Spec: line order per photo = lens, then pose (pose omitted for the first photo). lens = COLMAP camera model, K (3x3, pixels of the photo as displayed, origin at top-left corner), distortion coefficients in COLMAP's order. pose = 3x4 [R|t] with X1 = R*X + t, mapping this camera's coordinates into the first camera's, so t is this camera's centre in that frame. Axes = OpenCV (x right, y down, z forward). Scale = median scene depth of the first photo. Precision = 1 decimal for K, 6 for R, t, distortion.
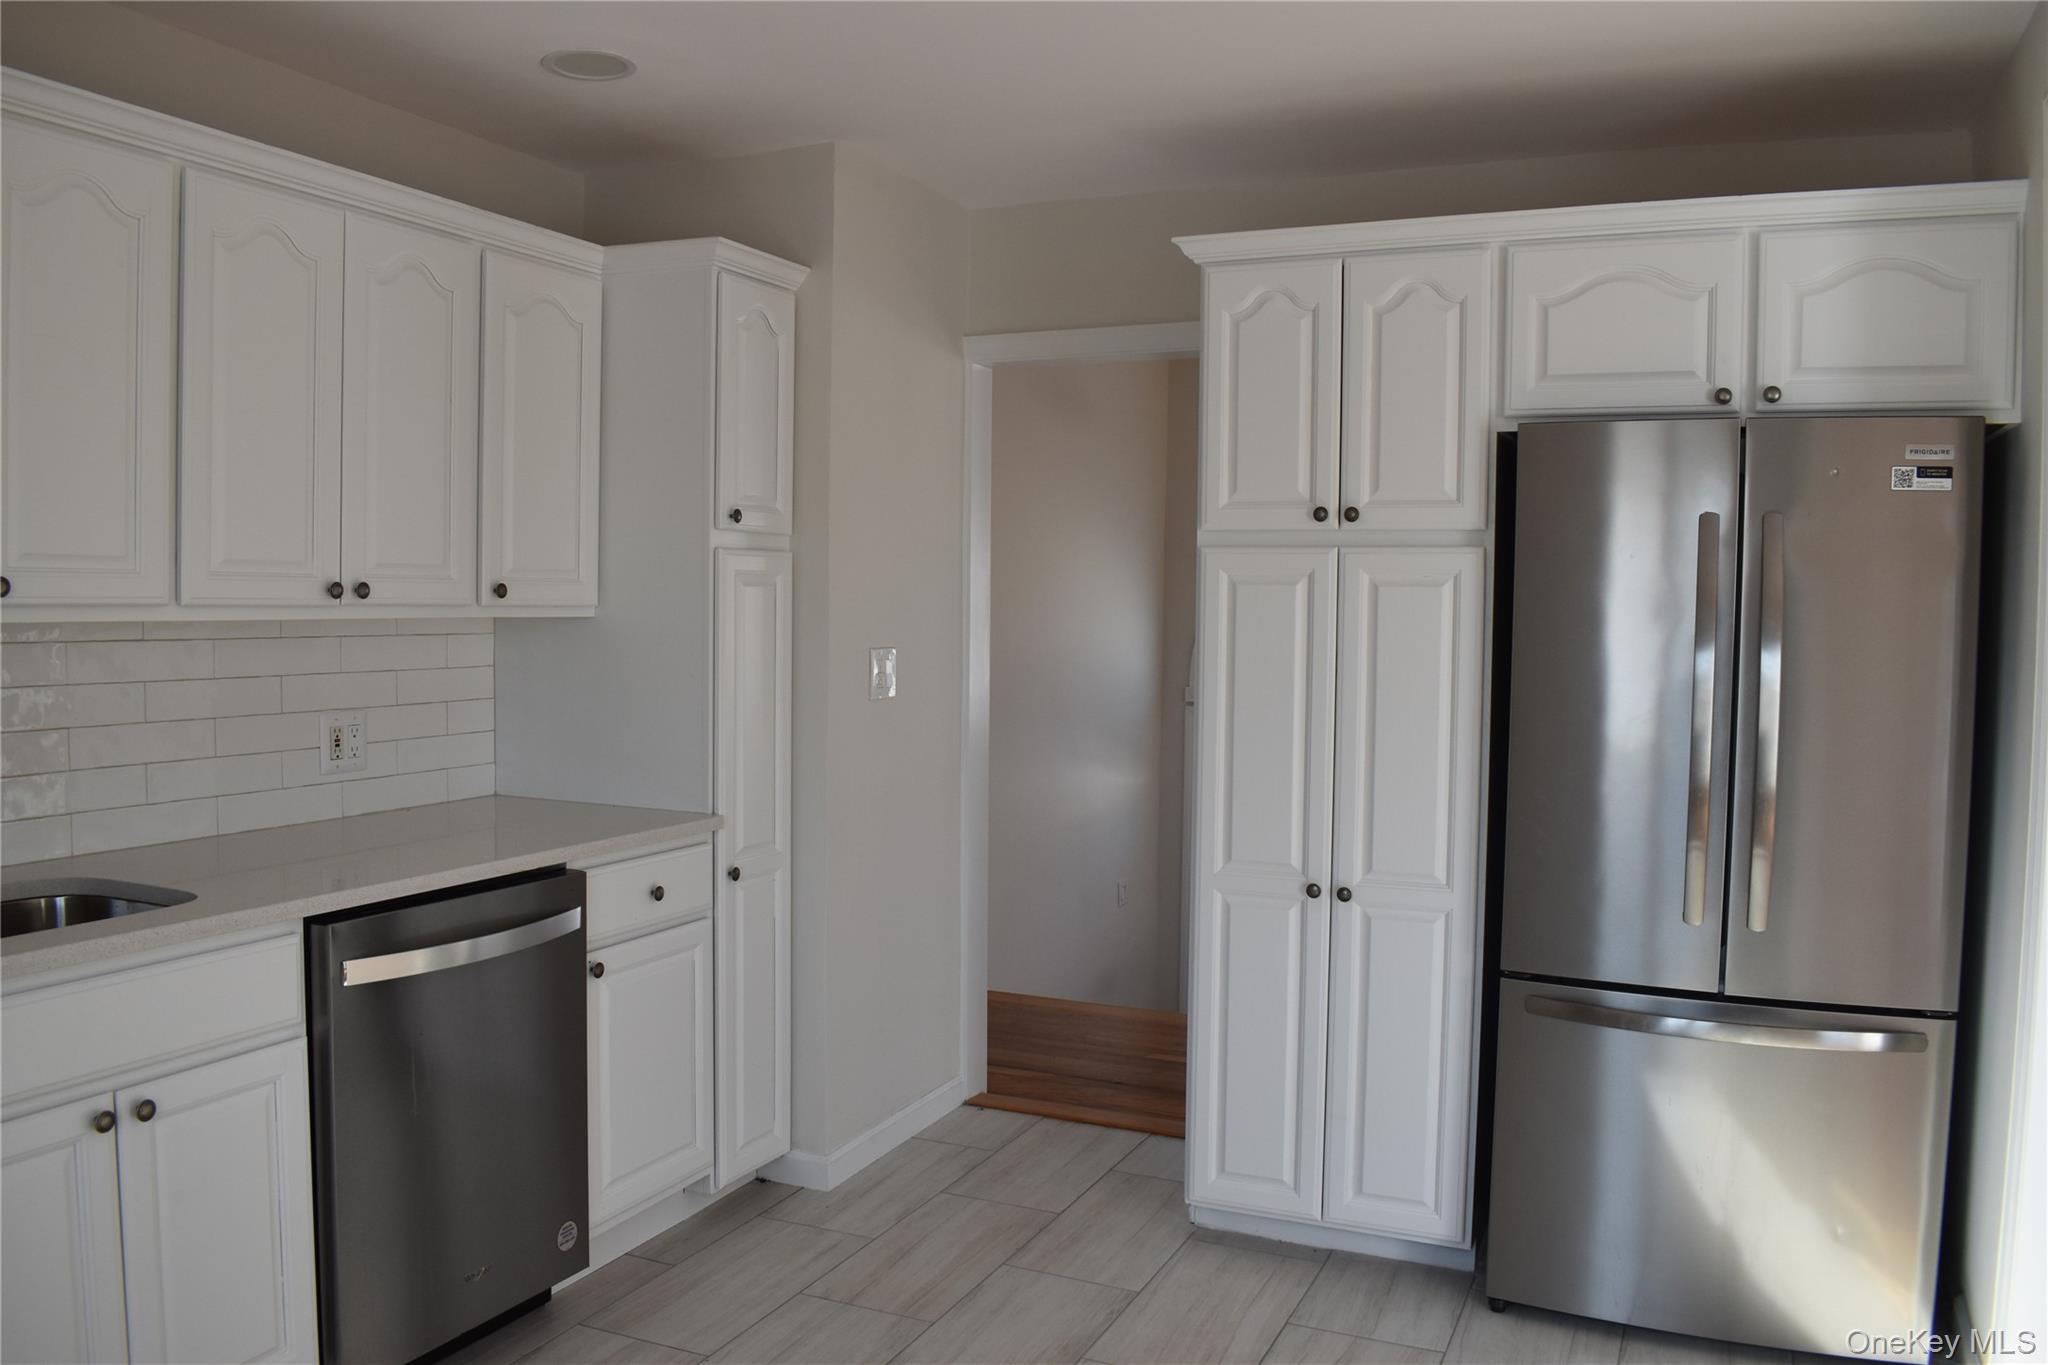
lens RADIAL K [[1588.7, 0, 1037.0], [0, 1588.7, 690.7], [0, 0, 1]] dist [-0.097529, 0.018866]
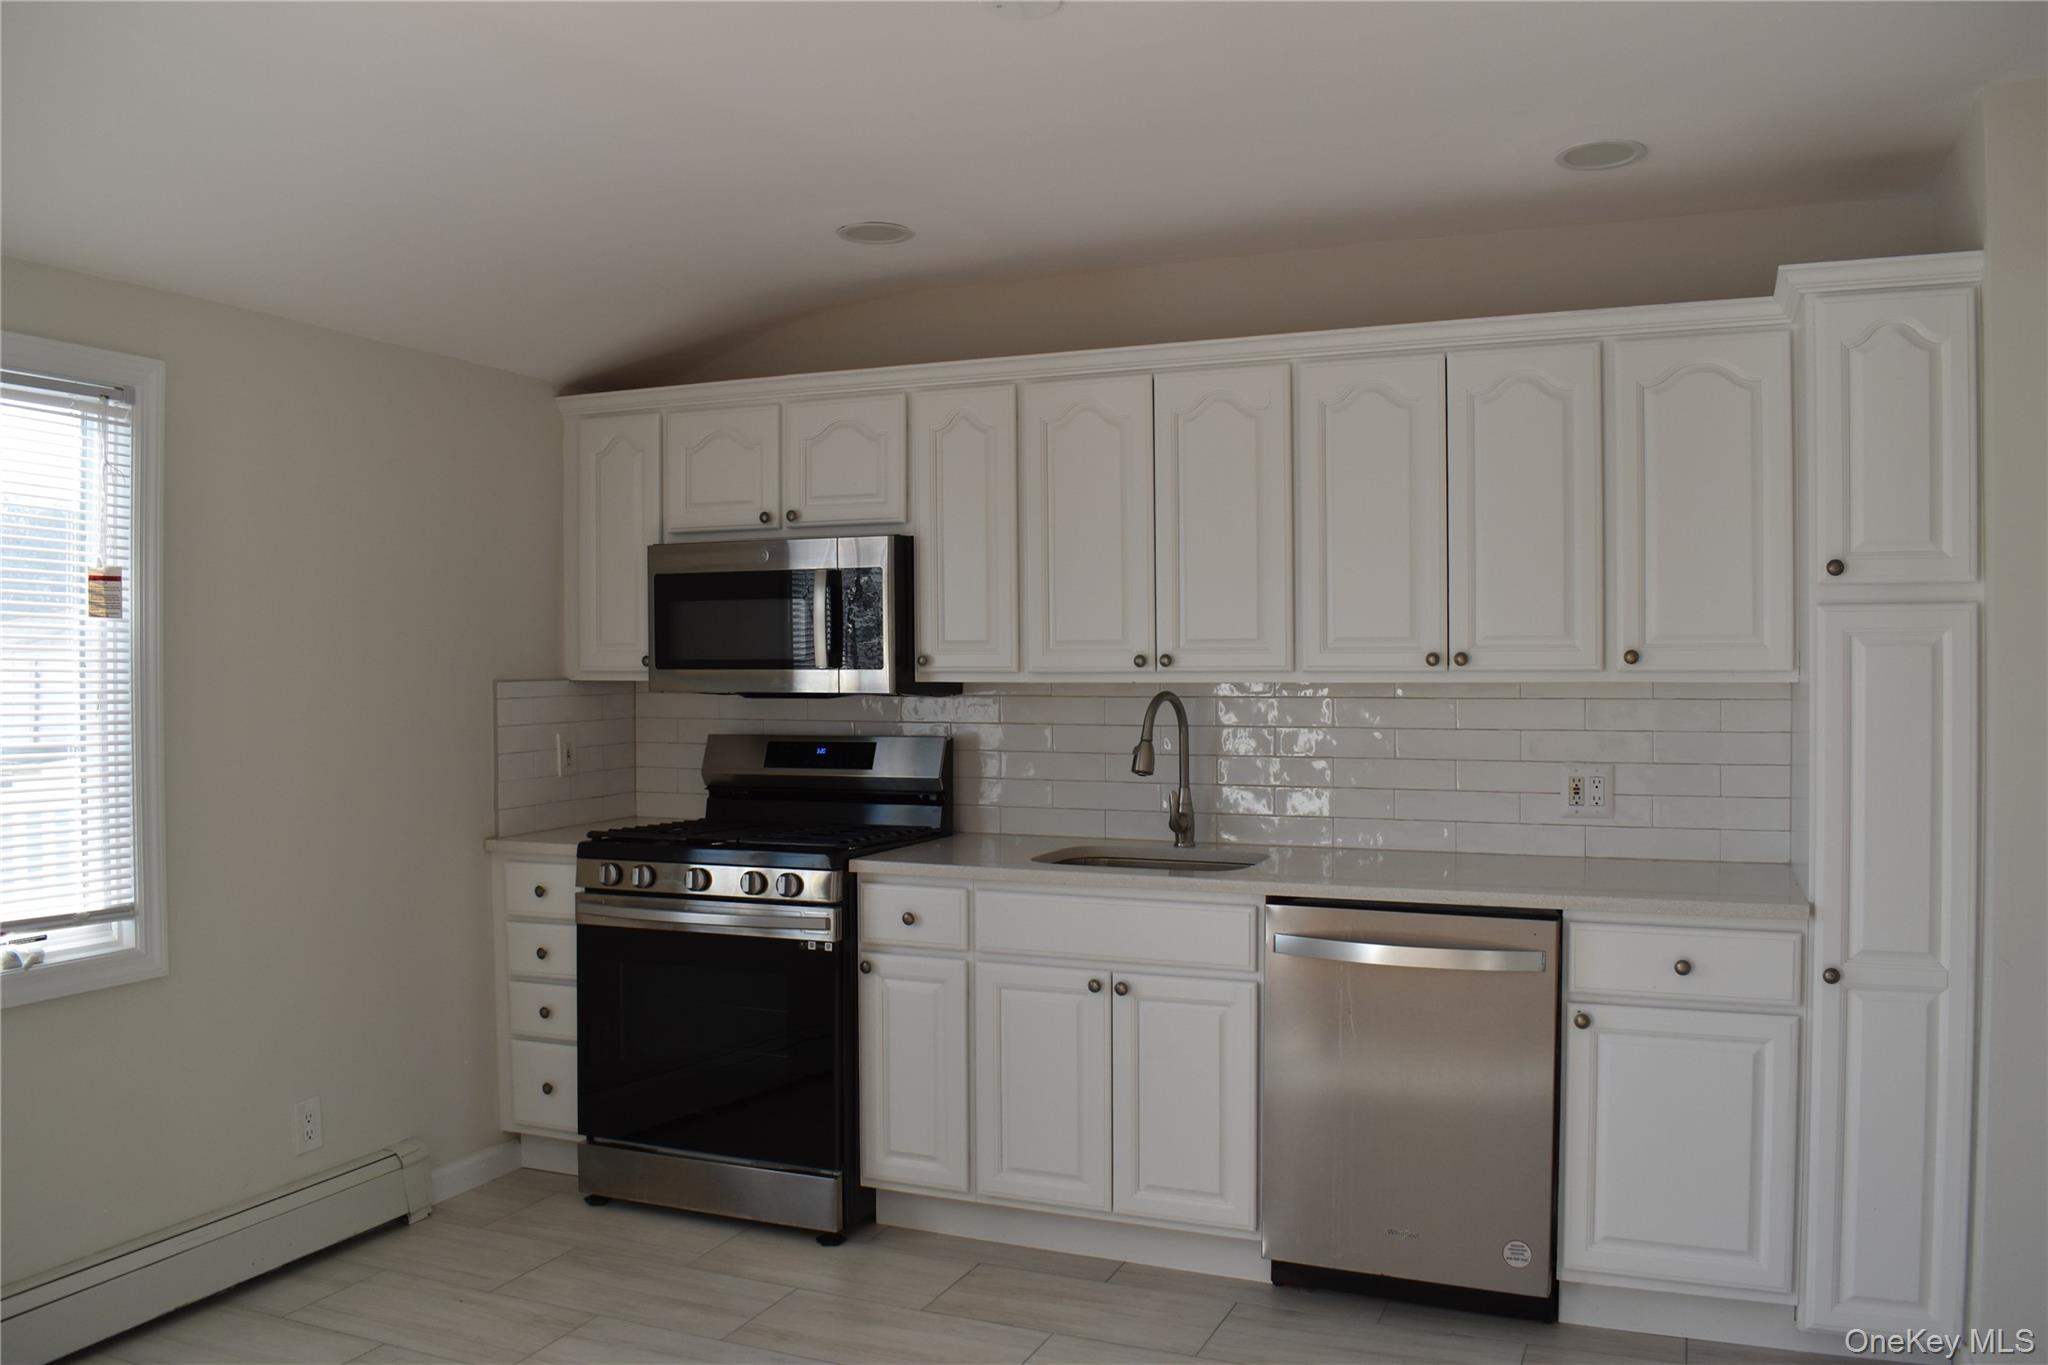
lens RADIAL K [[1588.7, 0, 1029.5], [0, 1588.7, 684.9], [0, 0, 1]] dist [-0.097529, 0.018866]
pose [[0.015306, -0.002270, -0.999880, 0.719313], [-0.052576, 0.998612, -0.003072, -0.020421], [0.998500, 0.052617, 0.015165, 0.586638]]
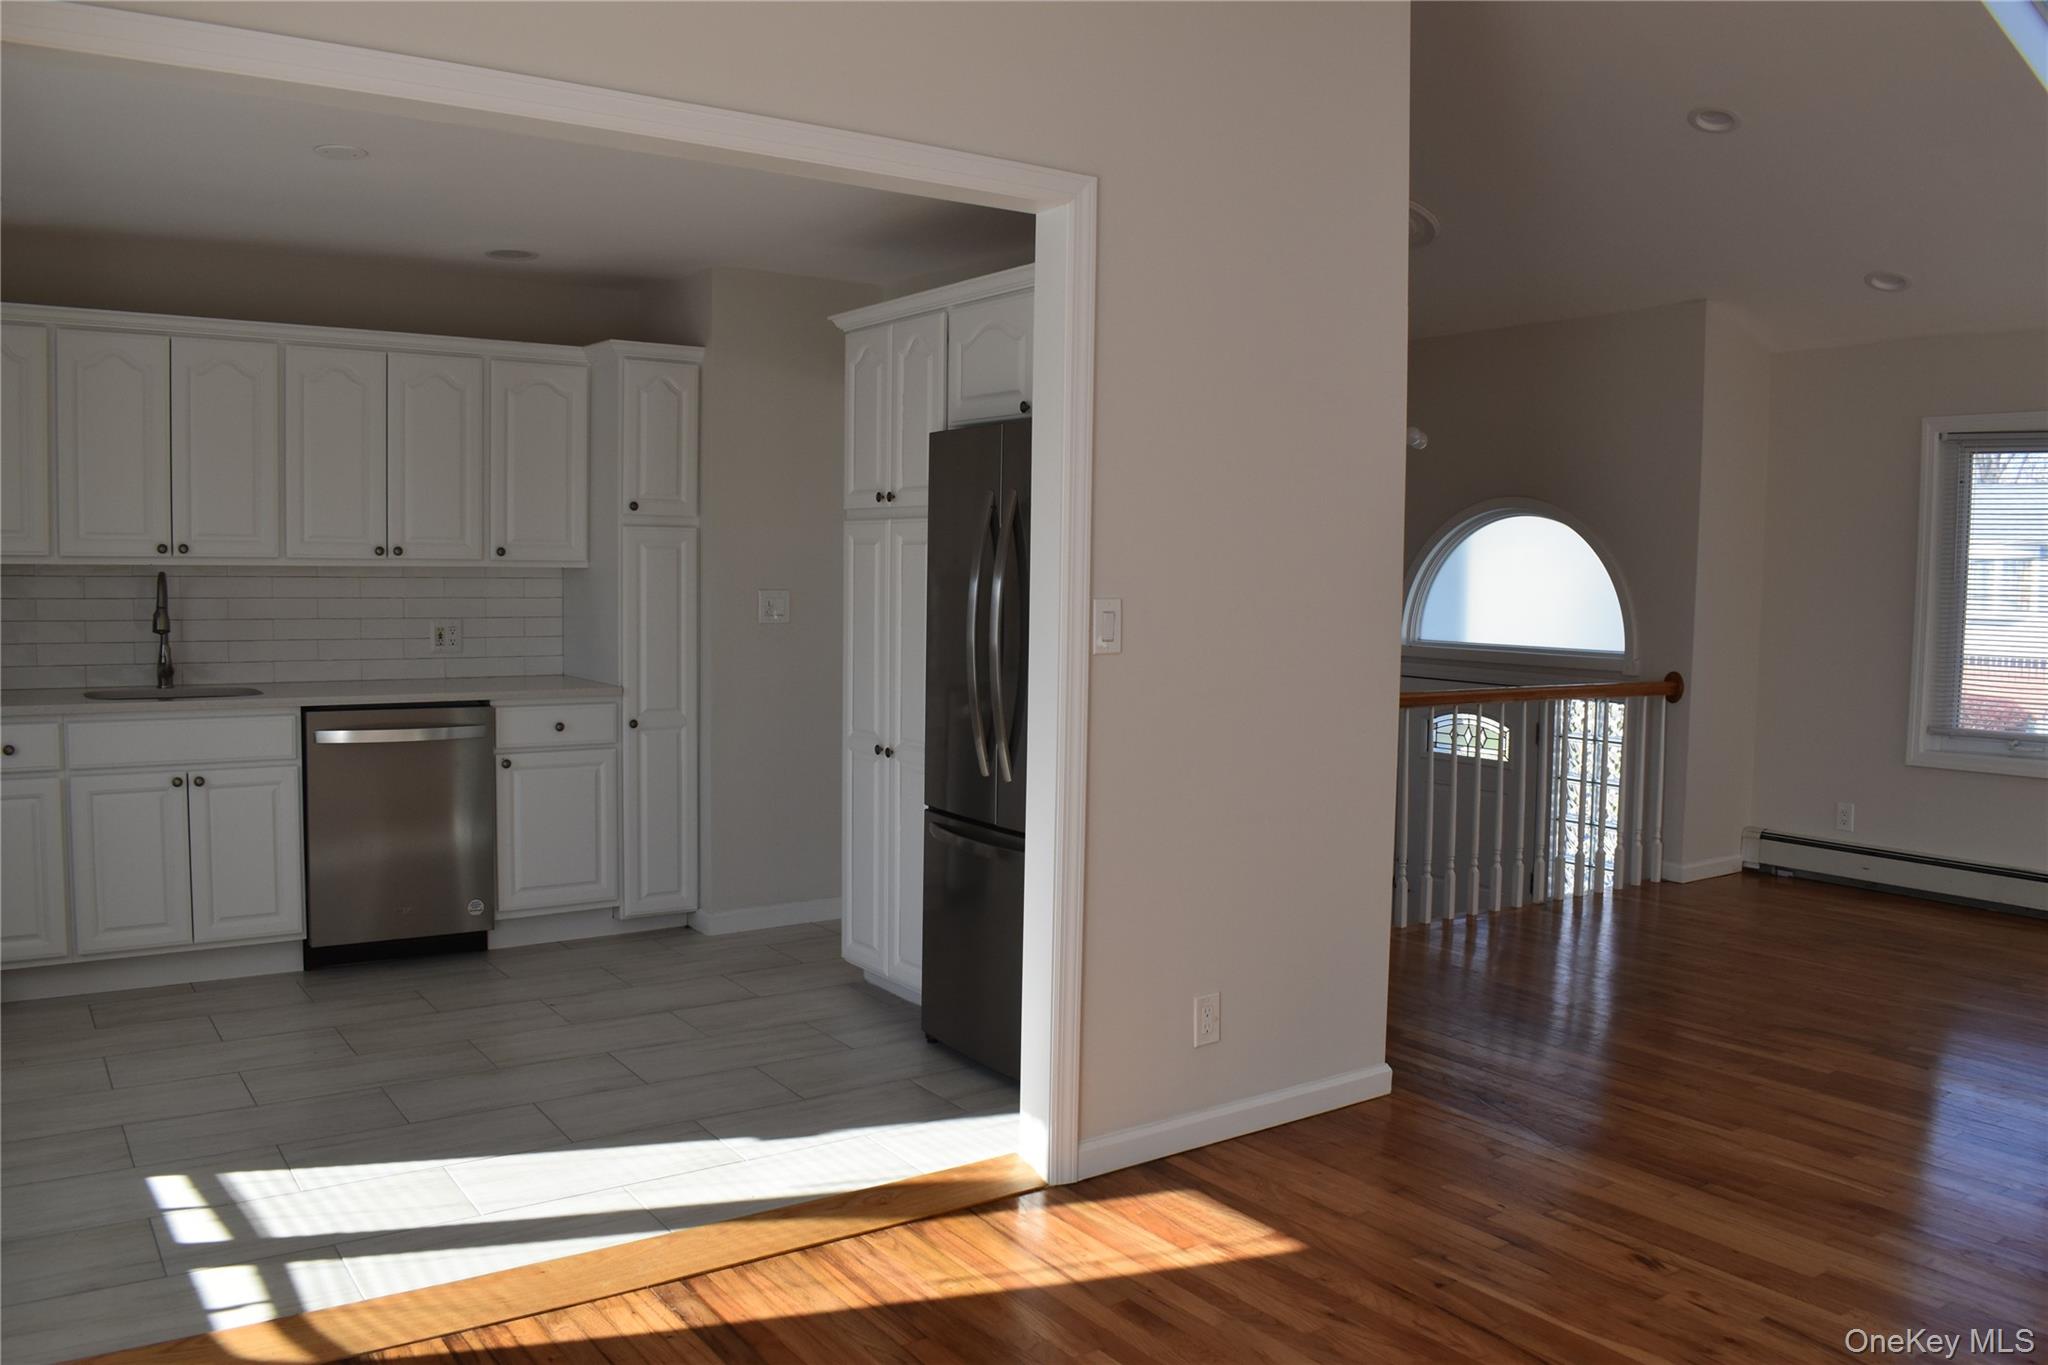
lens RADIAL K [[1588.7, 0, 1024.5], [0, 1588.7, 688.8], [0, 0, 1]] dist [-0.097529, 0.018866]
pose [[0.854589, 0.039683, -0.517786, 1.102047], [-0.033506, 0.999212, 0.021279, 0.033861], [0.518222, -0.000836, 0.855246, -0.212704]]
